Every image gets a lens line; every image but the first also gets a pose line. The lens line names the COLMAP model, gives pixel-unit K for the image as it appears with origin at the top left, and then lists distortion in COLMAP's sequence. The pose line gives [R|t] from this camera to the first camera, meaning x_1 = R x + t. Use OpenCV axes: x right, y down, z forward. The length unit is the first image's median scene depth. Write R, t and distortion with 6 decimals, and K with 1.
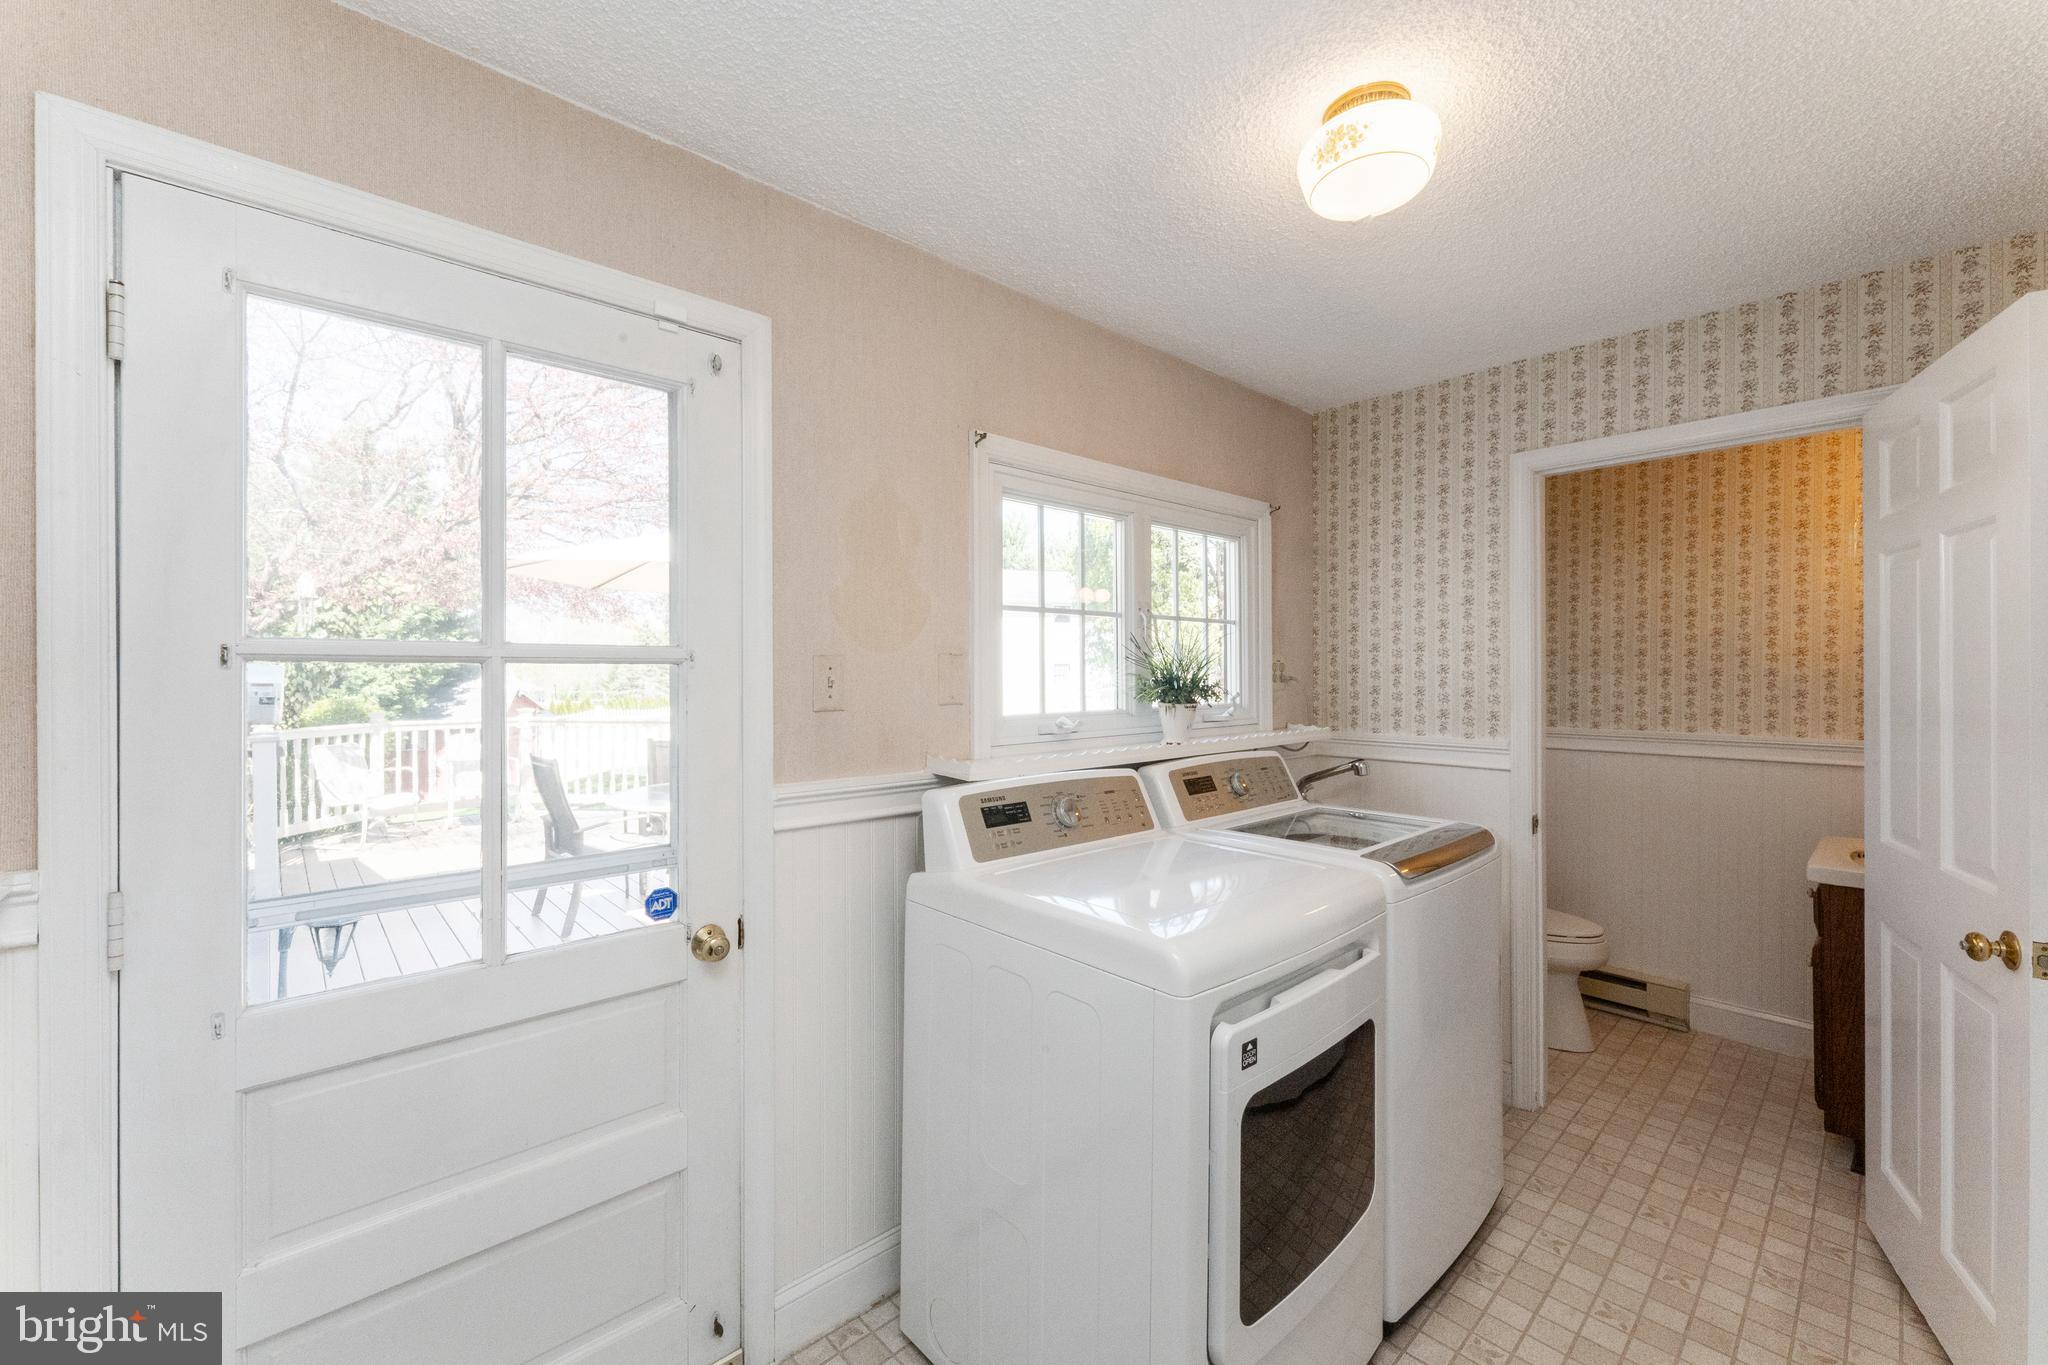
lens RADIAL K [[818.3, 0, 1027.7], [0, 818.3, 670.9], [0, 0, 1]] dist [-0.000430, -0.000266]
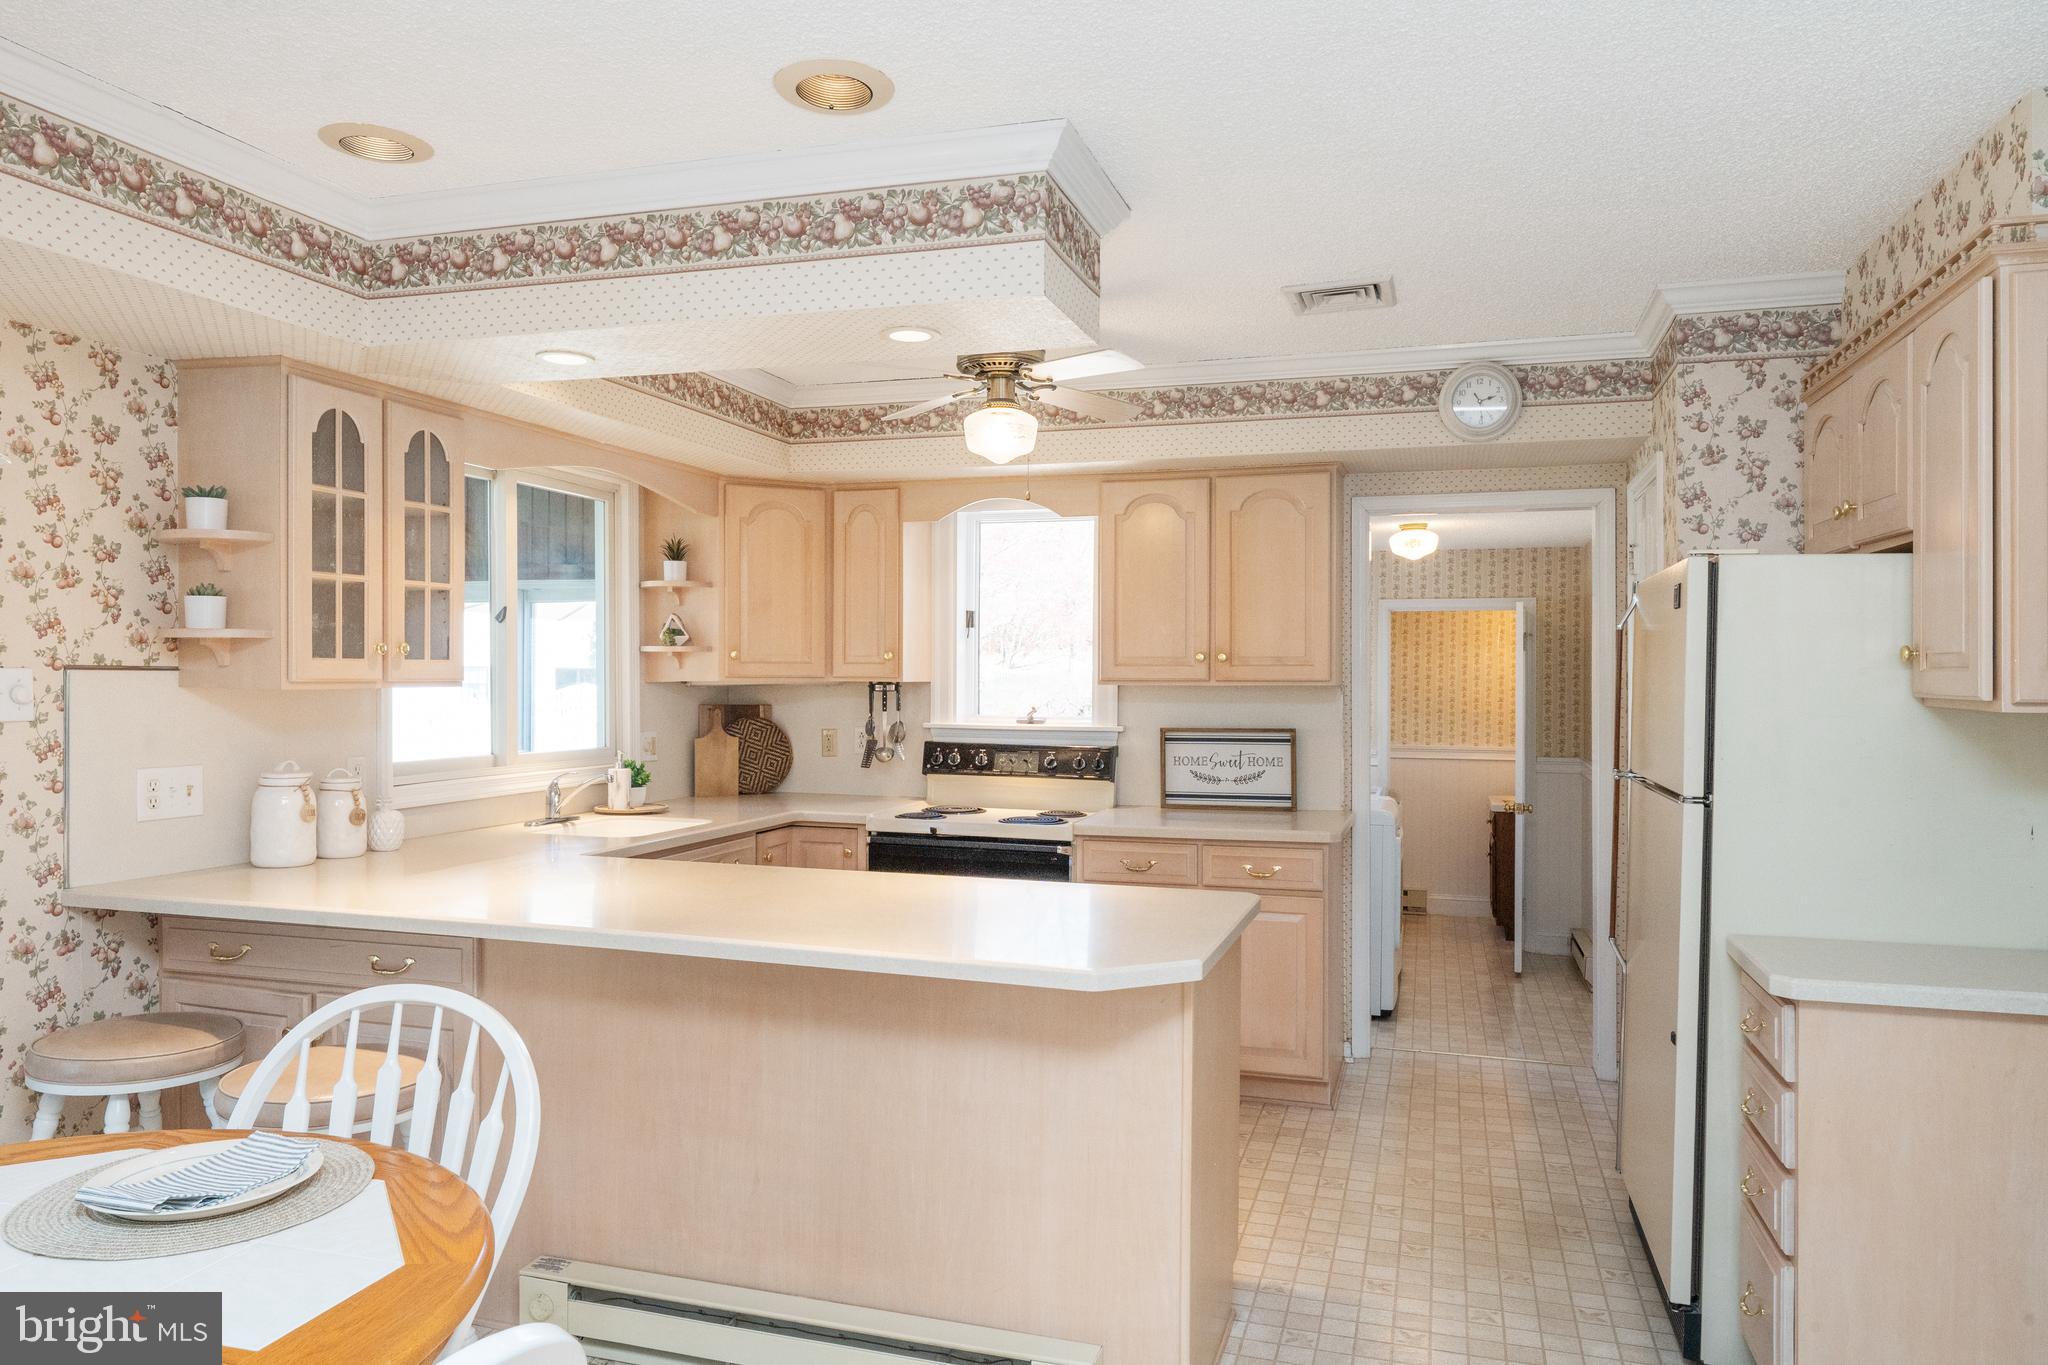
lens RADIAL K [[1447.6, 0, 1027.3], [0, 1447.6, 680.6], [0, 0, 1]] dist [-0.000318, -0.001143]
pose [[0.850432, 0.007310, 0.526034, -1.609274], [-0.003274, 0.999958, -0.008603, -0.034263], [-0.526074, 0.005594, 0.850420, -1.231214]]
